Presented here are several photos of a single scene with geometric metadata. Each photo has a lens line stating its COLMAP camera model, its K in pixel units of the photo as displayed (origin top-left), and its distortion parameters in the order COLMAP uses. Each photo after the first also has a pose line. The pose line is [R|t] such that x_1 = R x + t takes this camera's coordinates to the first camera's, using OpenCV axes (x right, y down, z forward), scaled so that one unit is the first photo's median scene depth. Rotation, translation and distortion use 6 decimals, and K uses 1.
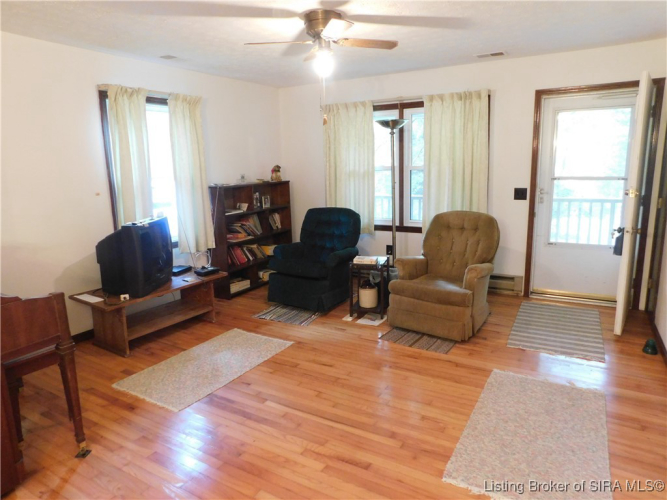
lens RADIAL K [[447.1, 0, 332.8], [0, 447.1, 248.5], [0, 0, 1]] dist [0.007672, 0.001569]
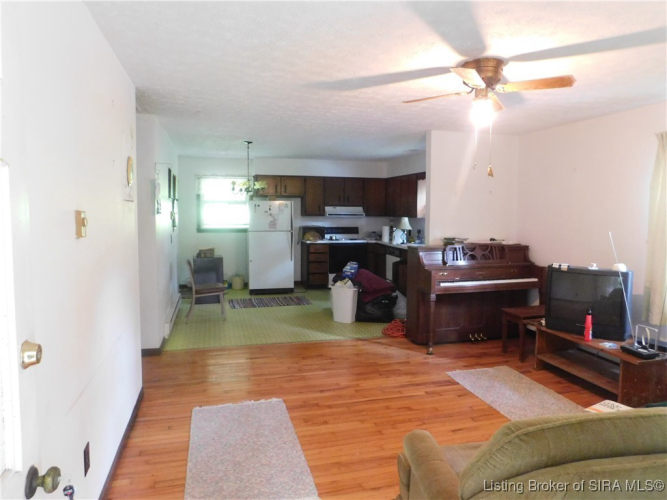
lens RADIAL K [[447.1, 0, 333.2], [0, 447.1, 248.7], [0, 0, 1]] dist [0.007672, 0.001569]
pose [[-0.706711, 0.070294, -0.704002, 0.950297], [-0.130936, 0.964869, 0.227780, -0.335023], [0.695281, 0.253154, -0.672680, 1.610478]]
